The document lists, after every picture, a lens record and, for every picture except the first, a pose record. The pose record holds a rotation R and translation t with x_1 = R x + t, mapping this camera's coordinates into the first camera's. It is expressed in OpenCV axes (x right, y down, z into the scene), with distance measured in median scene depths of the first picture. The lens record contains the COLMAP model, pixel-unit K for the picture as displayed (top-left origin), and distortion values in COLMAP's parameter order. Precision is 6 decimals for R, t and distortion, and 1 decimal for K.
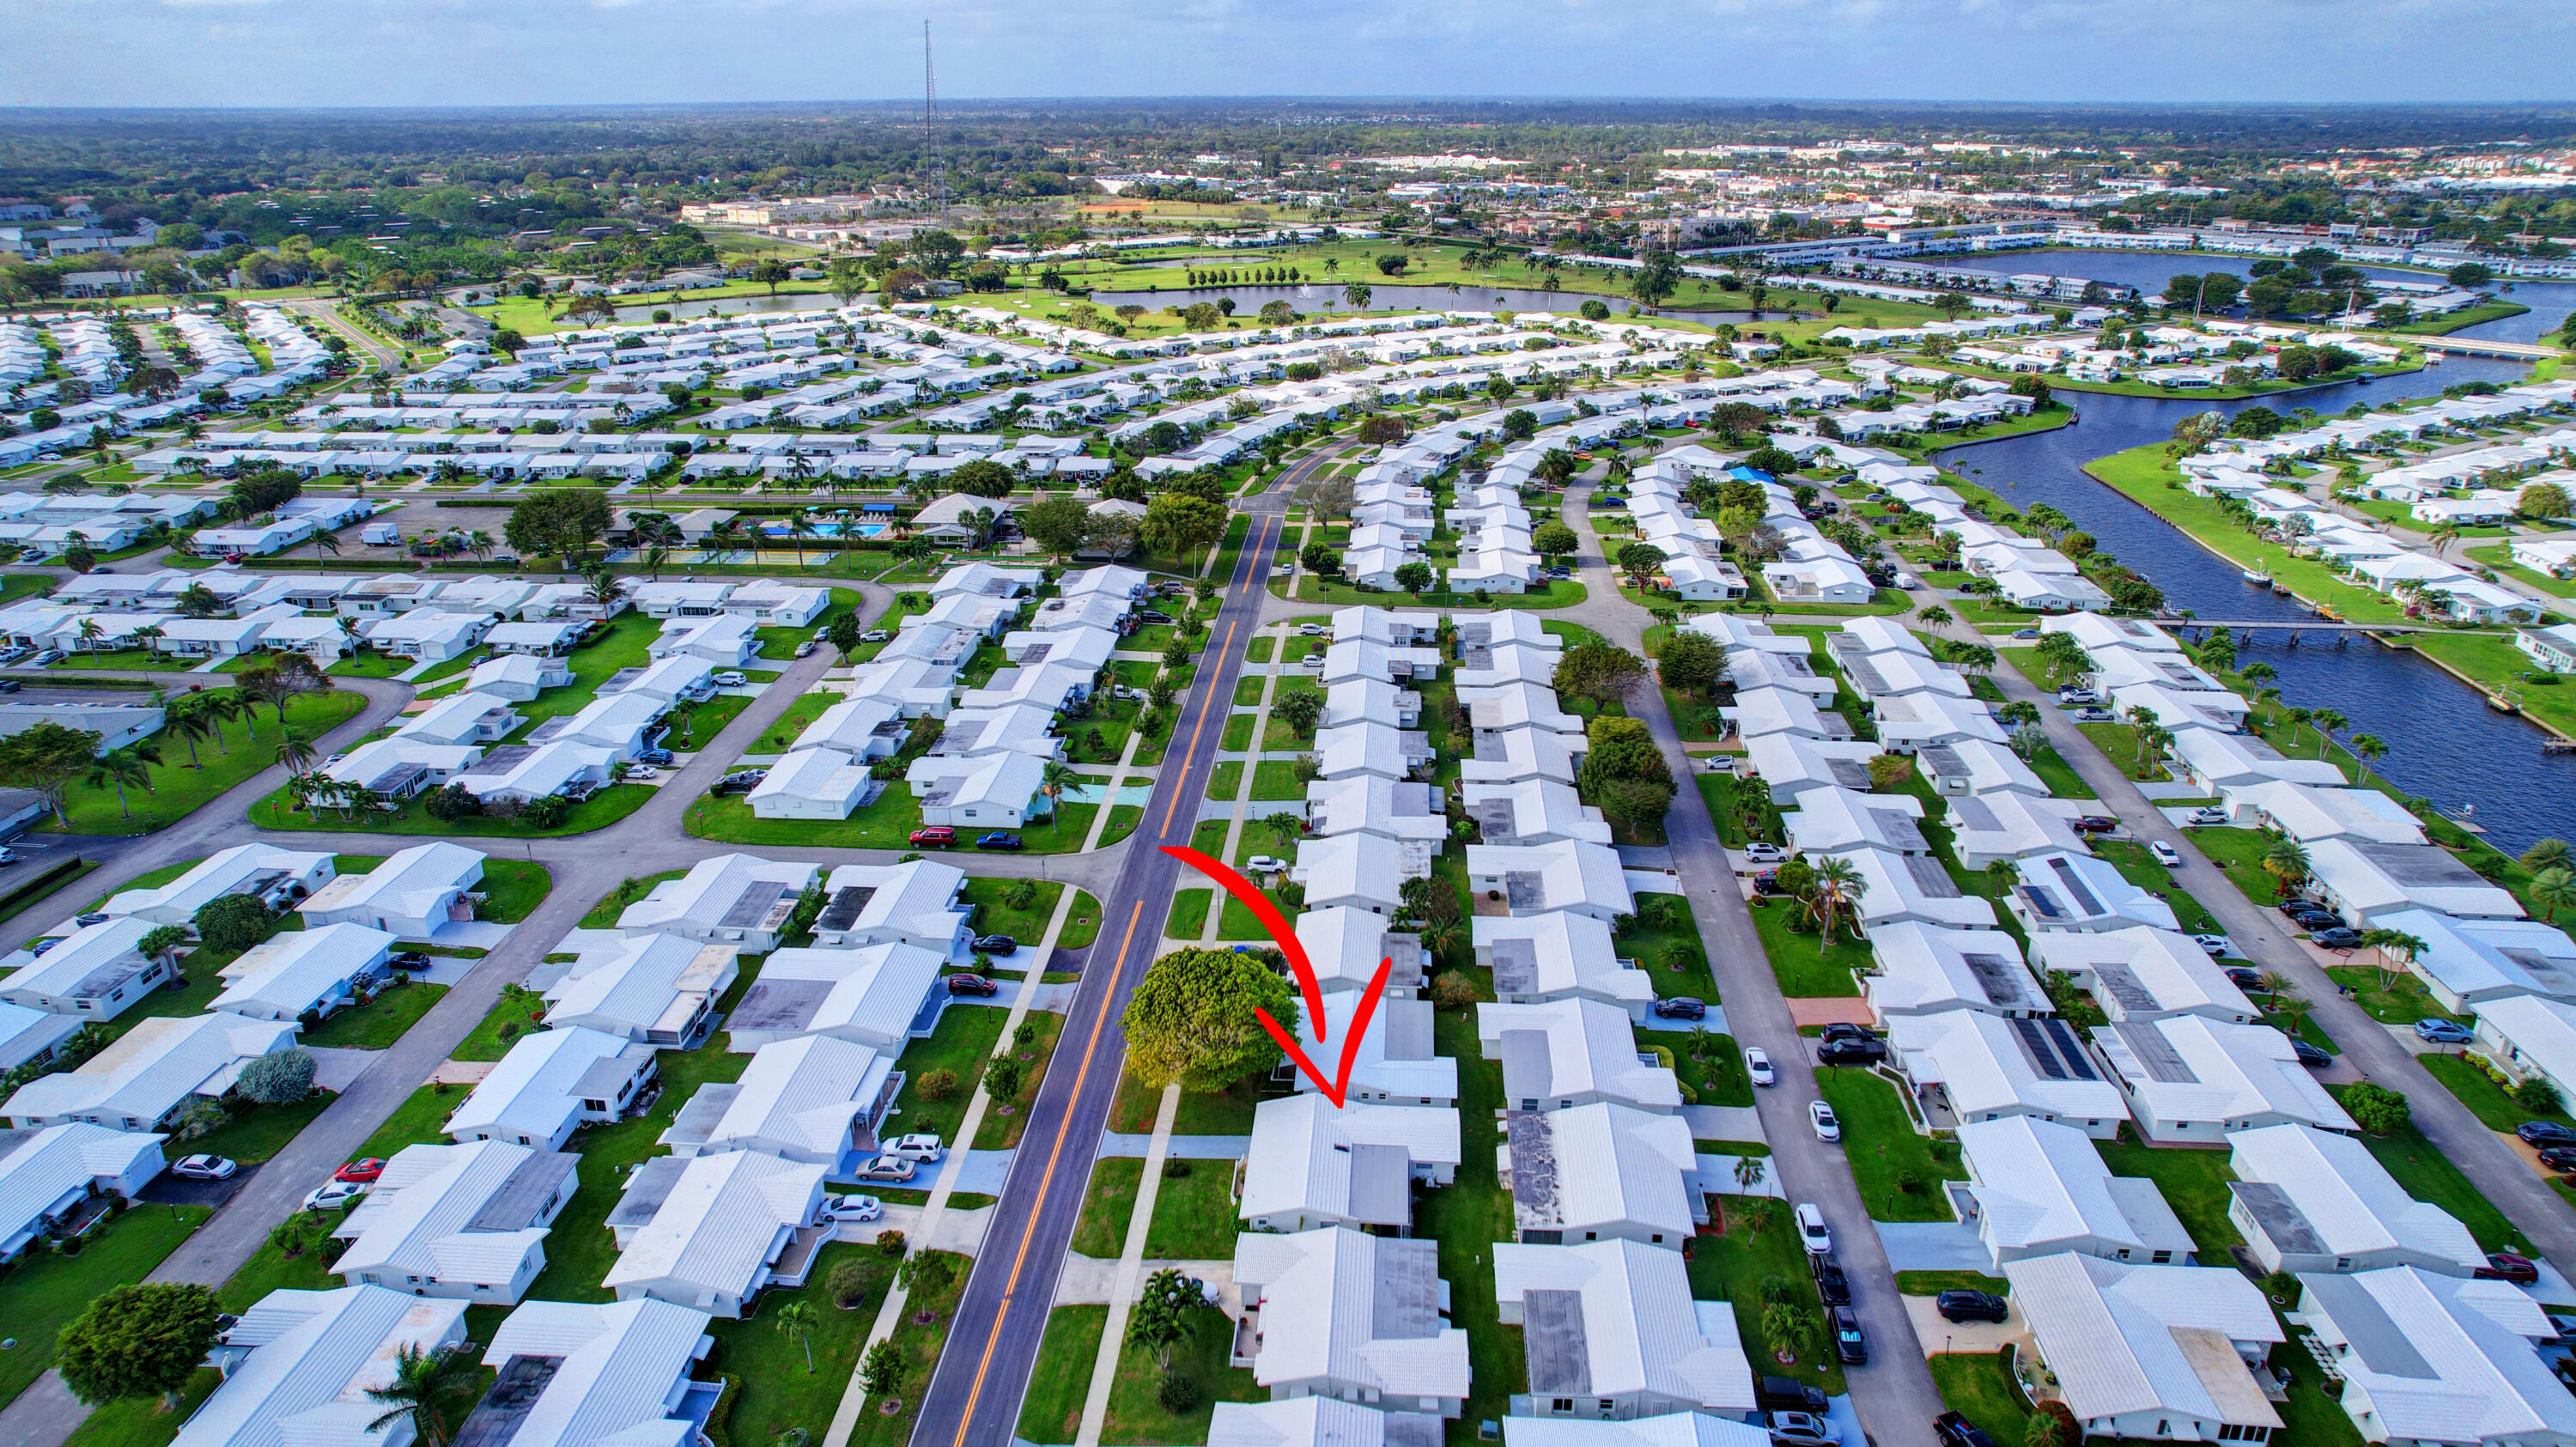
lens RADIAL K [[1635.3, 0, 1288.0], [0, 1635.3, 723.5], [0, 0, 1]] dist [-0.073050, 0.061945]
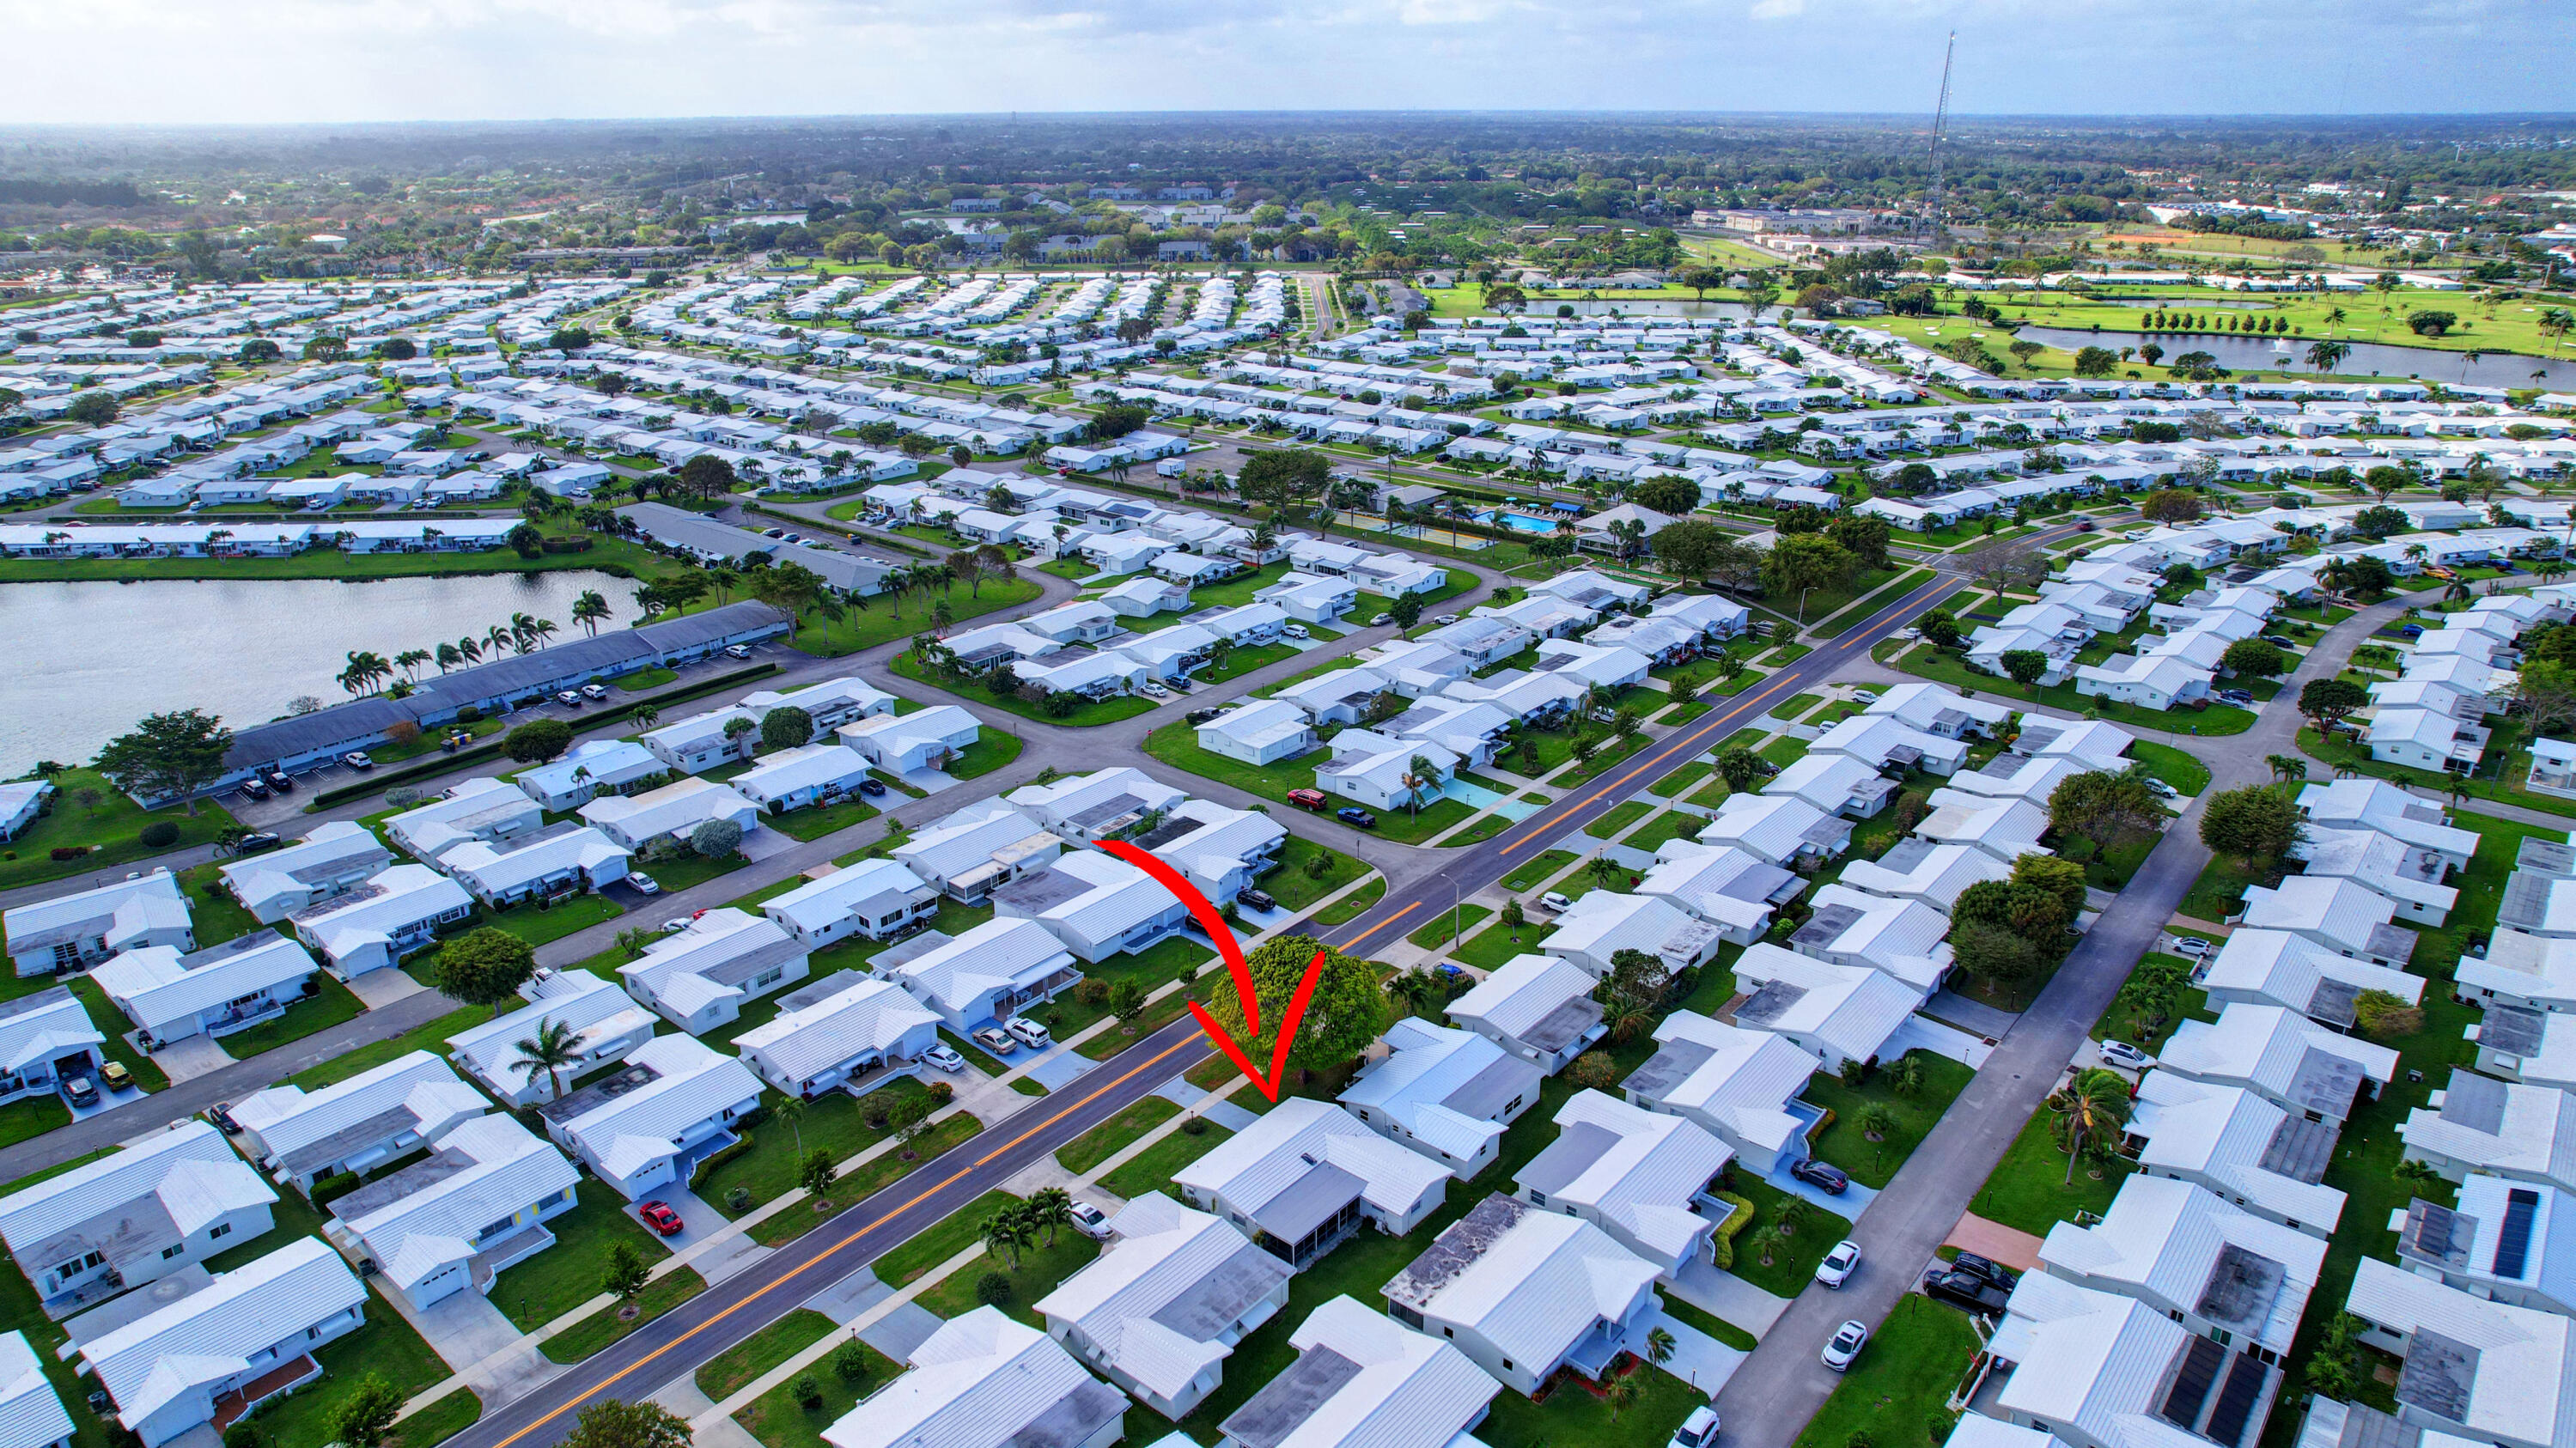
lens RADIAL K [[1635.2, 0, 1288.0], [0, 1635.2, 724.0], [0, 0, 1]] dist [-0.073050, 0.061945]
pose [[0.808137, 0.209391, -0.550518, 0.295921], [-0.212452, 0.975382, 0.059120, -0.032536], [0.549345, 0.069182, 0.832727, 0.079609]]
